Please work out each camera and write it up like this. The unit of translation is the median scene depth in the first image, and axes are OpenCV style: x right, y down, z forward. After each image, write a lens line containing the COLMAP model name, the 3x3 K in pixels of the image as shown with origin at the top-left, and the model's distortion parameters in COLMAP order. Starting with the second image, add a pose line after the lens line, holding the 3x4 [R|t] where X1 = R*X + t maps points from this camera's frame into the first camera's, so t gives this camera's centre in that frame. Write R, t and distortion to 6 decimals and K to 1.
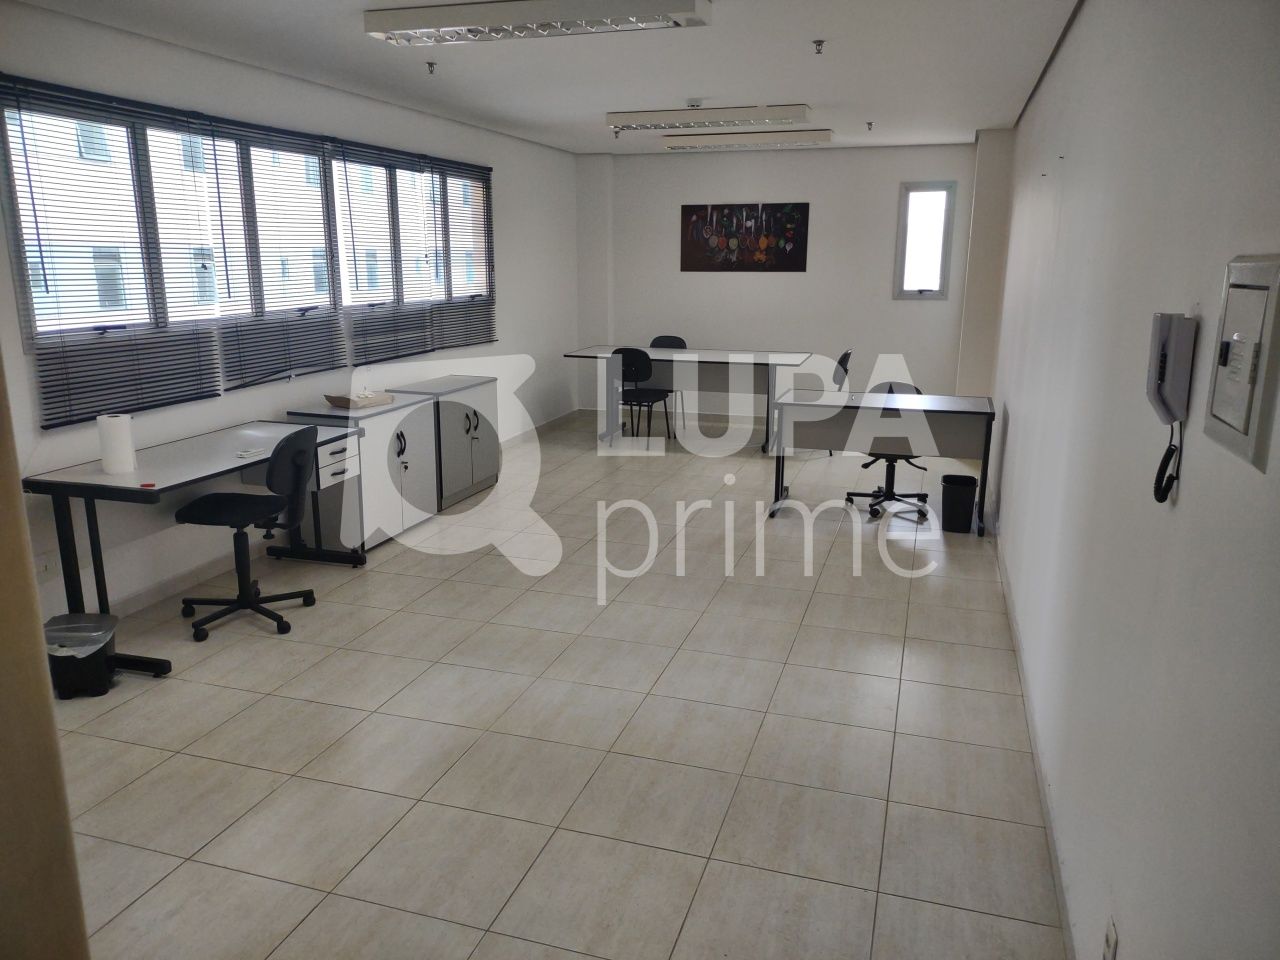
lens RADIAL K [[949.3, 0, 641.3], [0, 949.3, 479.4], [0, 0, 1]] dist [0.057357, -0.054080]
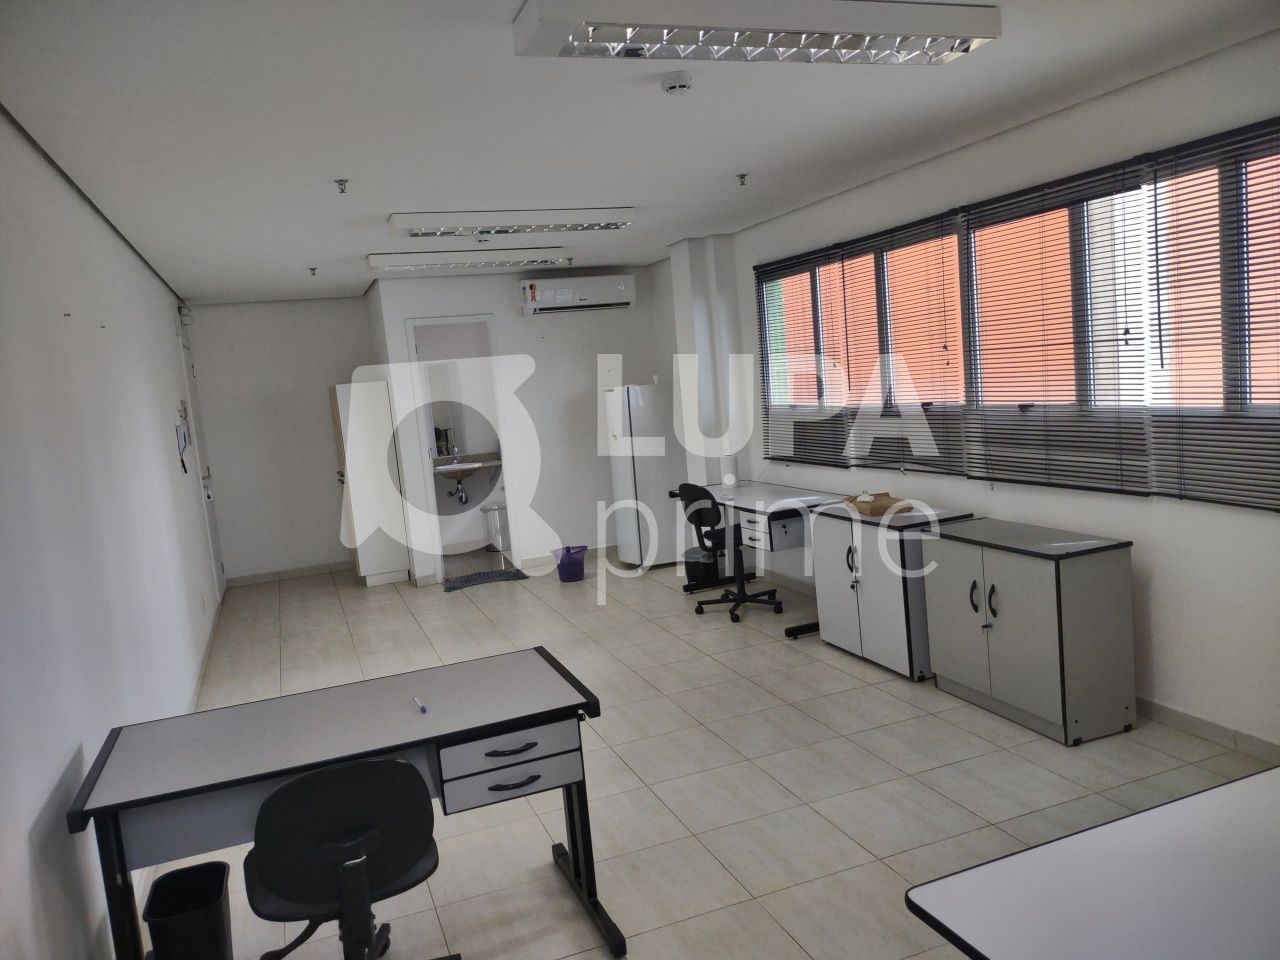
lens RADIAL K [[949.3, 0, 638.3], [0, 949.3, 484.6], [0, 0, 1]] dist [0.057357, -0.054080]
pose [[-0.784991, 0.148161, -0.601530, 0.301797], [-0.050766, 0.952331, 0.300814, -0.251832], [0.617424, 0.266674, -0.740049, 1.045057]]
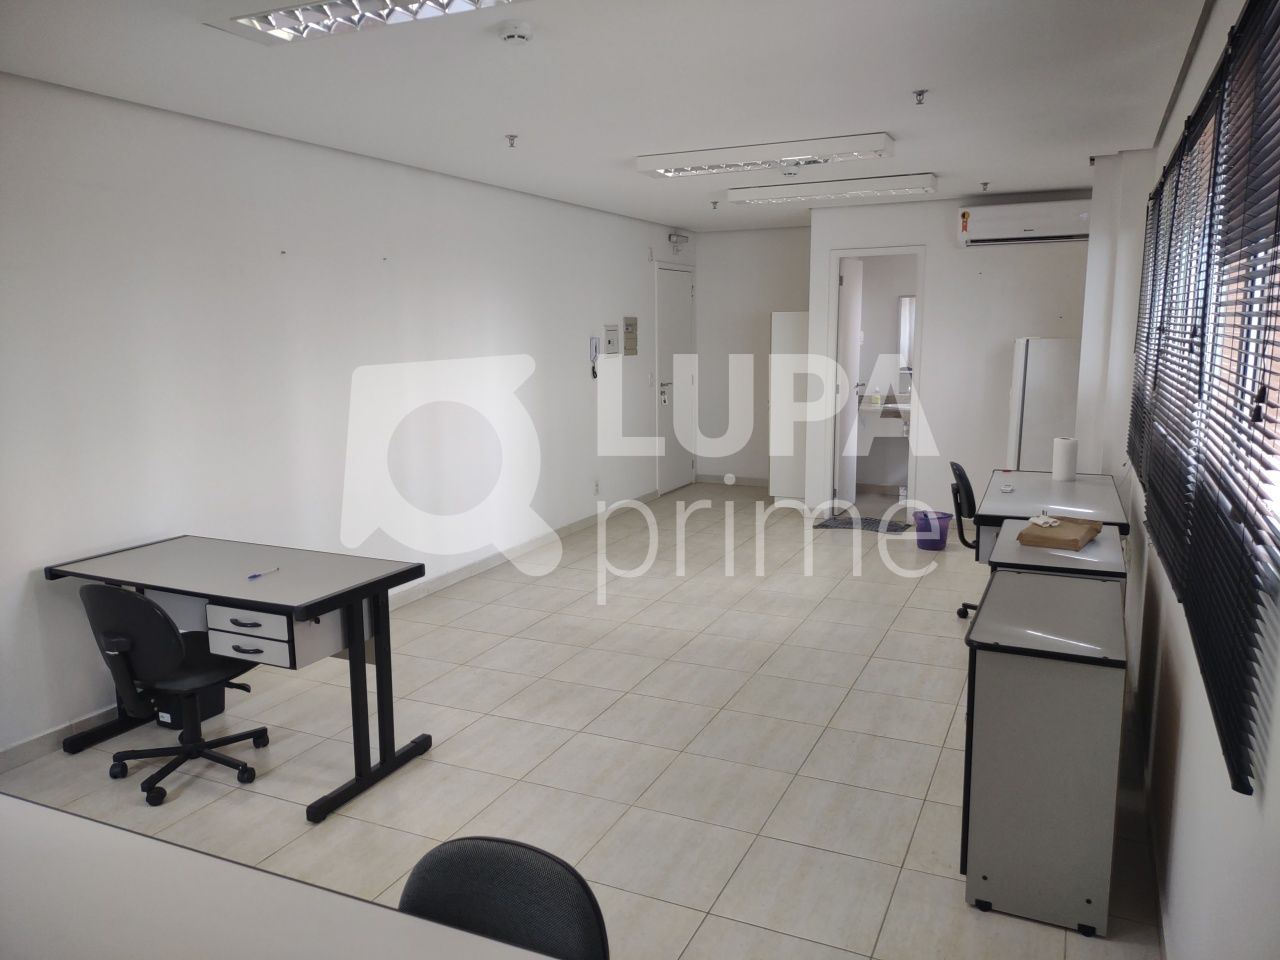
lens RADIAL K [[949.3, 0, 639.0], [0, 949.3, 490.4], [0, 0, 1]] dist [0.057357, -0.054080]
pose [[-0.990024, -0.009450, 0.140585, -0.060043], [0.046880, 0.918811, 0.391903, -0.270610], [-0.132875, 0.394584, -0.909202, 1.126905]]
